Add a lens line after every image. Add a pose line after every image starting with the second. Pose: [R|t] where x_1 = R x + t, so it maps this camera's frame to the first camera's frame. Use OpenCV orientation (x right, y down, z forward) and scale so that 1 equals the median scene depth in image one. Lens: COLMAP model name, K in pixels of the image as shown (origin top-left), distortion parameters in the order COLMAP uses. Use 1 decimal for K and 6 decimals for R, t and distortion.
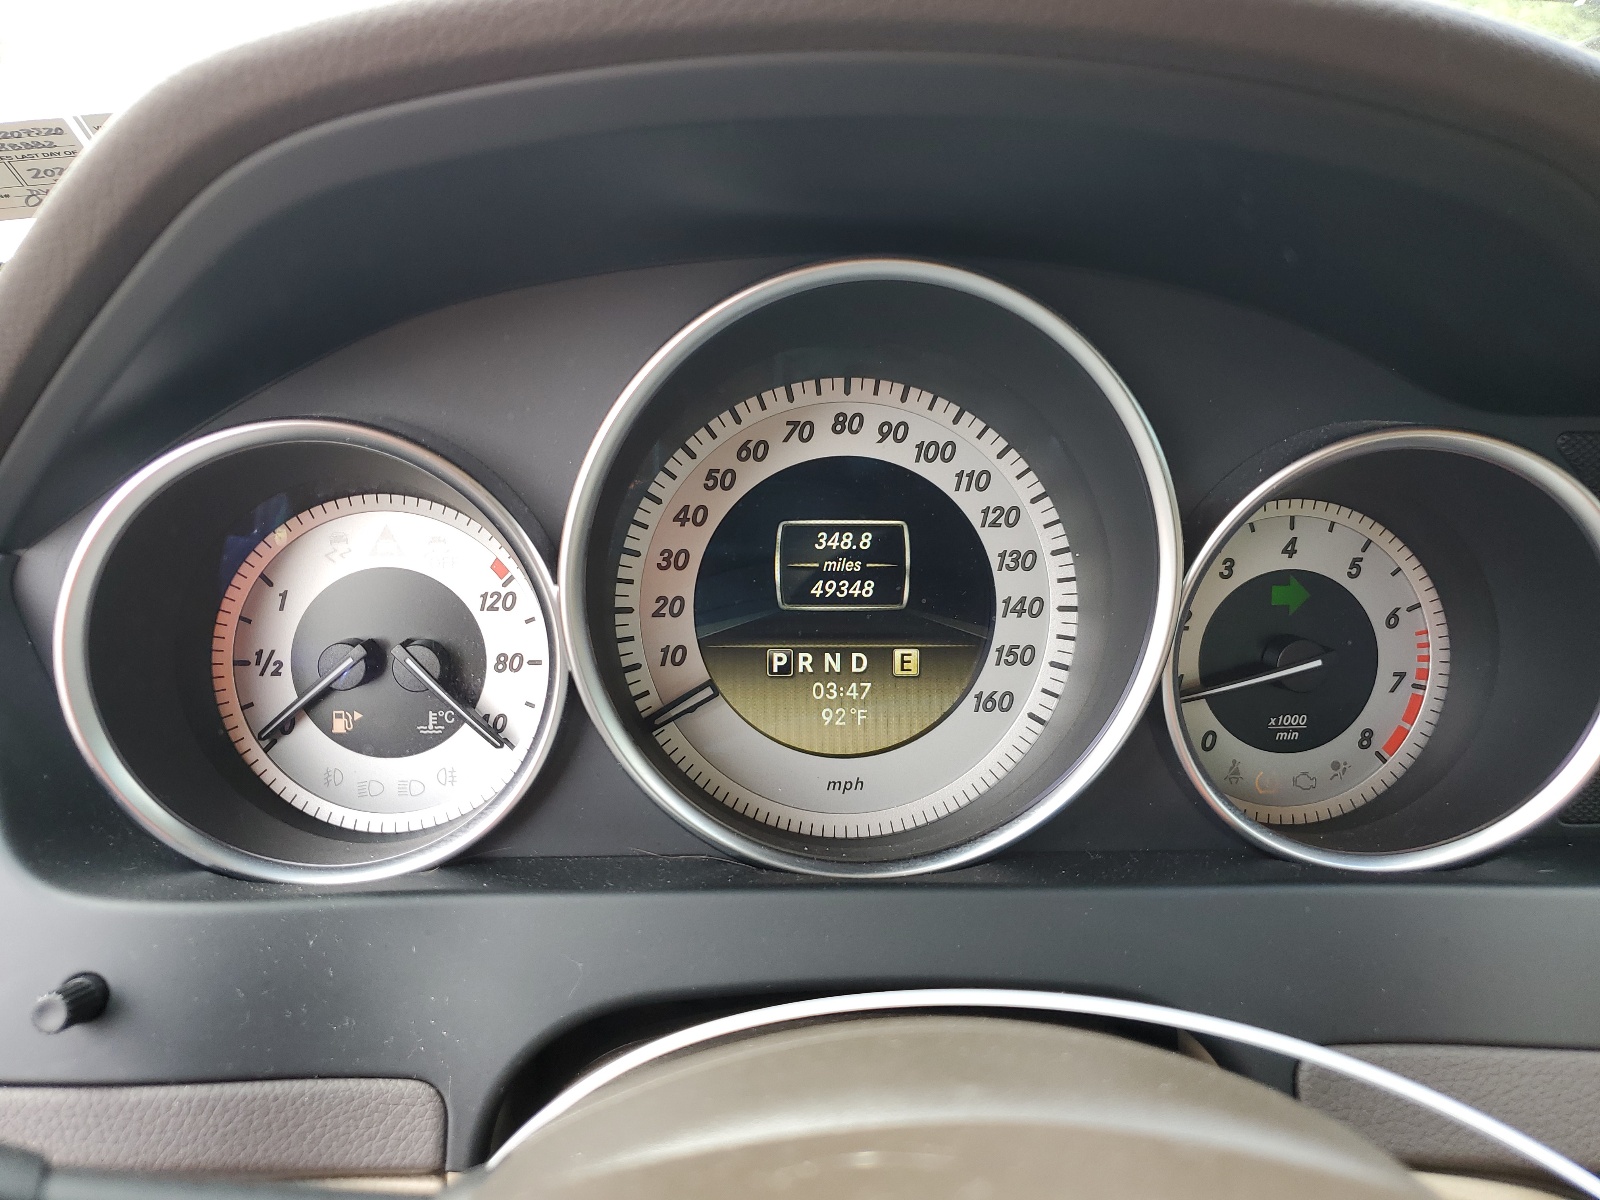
lens RADIAL K [[1216.5, 0, 798.4], [0, 1216.5, 599.2], [0, 0, 1]] dist [0.002628, -0.001548]
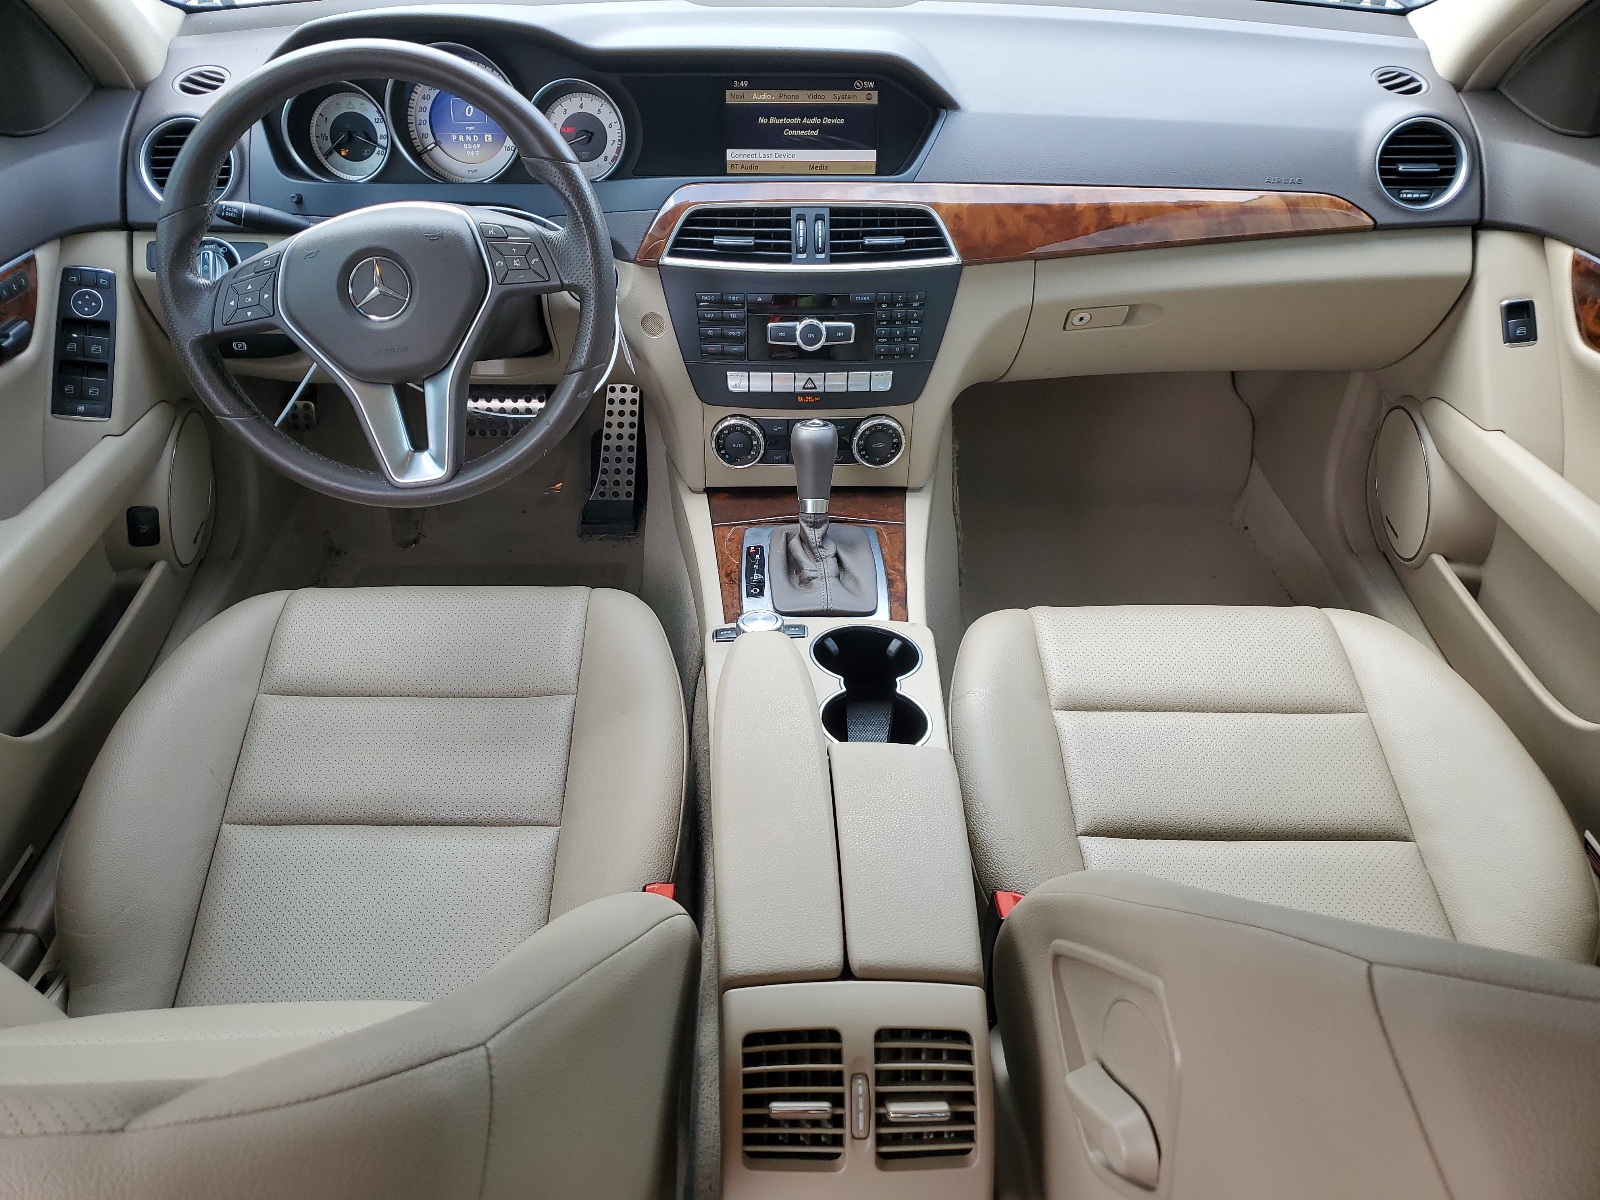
lens RADIAL K [[1216.5, 0, 802.0], [0, 1216.5, 598.3], [0, 0, 1]] dist [0.002628, -0.001548]
pose [[0.999997, -0.001531, -0.001996, 1.125307], [0.002092, 0.946800, 0.321816, 0.199283], [0.001397, -0.321819, 0.946800, -3.220320]]
